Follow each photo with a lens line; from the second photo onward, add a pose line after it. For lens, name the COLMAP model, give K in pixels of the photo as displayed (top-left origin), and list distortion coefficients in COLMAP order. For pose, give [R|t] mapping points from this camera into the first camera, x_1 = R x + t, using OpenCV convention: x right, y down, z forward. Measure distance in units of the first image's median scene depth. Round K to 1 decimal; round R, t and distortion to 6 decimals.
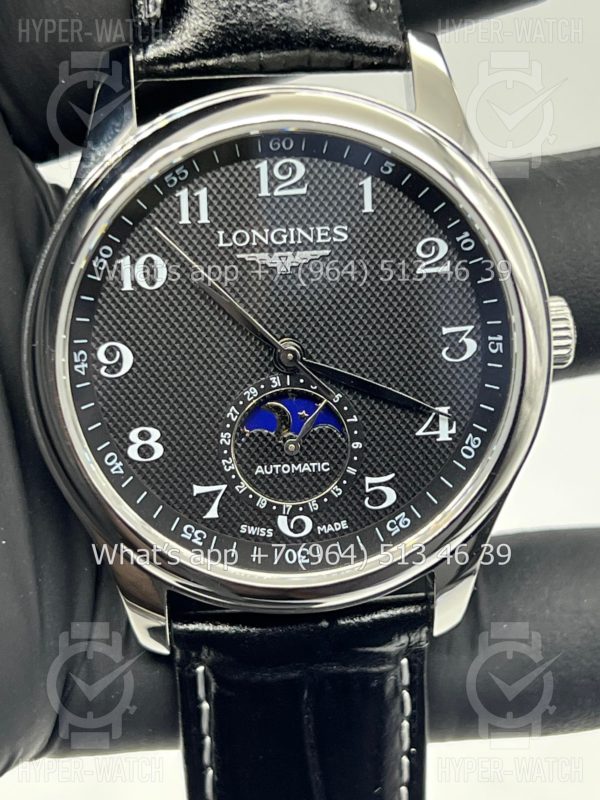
lens RADIAL K [[1806.1, 0, 300.0], [0, 1806.1, 400.0], [0, 0, 1]] dist [0.302196, 0.448094]
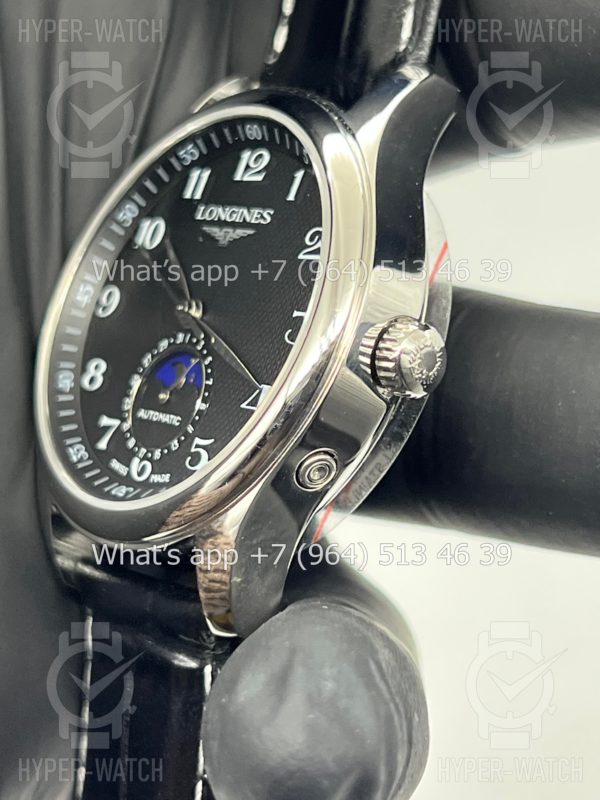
lens RADIAL K [[1806.1, 0, 300.0], [0, 1806.1, 400.0], [0, 0, 1]] dist [0.302196, 0.448094]
pose [[0.568837, 0.128969, -0.812275, 0.898369], [-0.449122, 0.876081, -0.175420, 0.177407], [0.688995, 0.464596, 0.556270, 0.468722]]
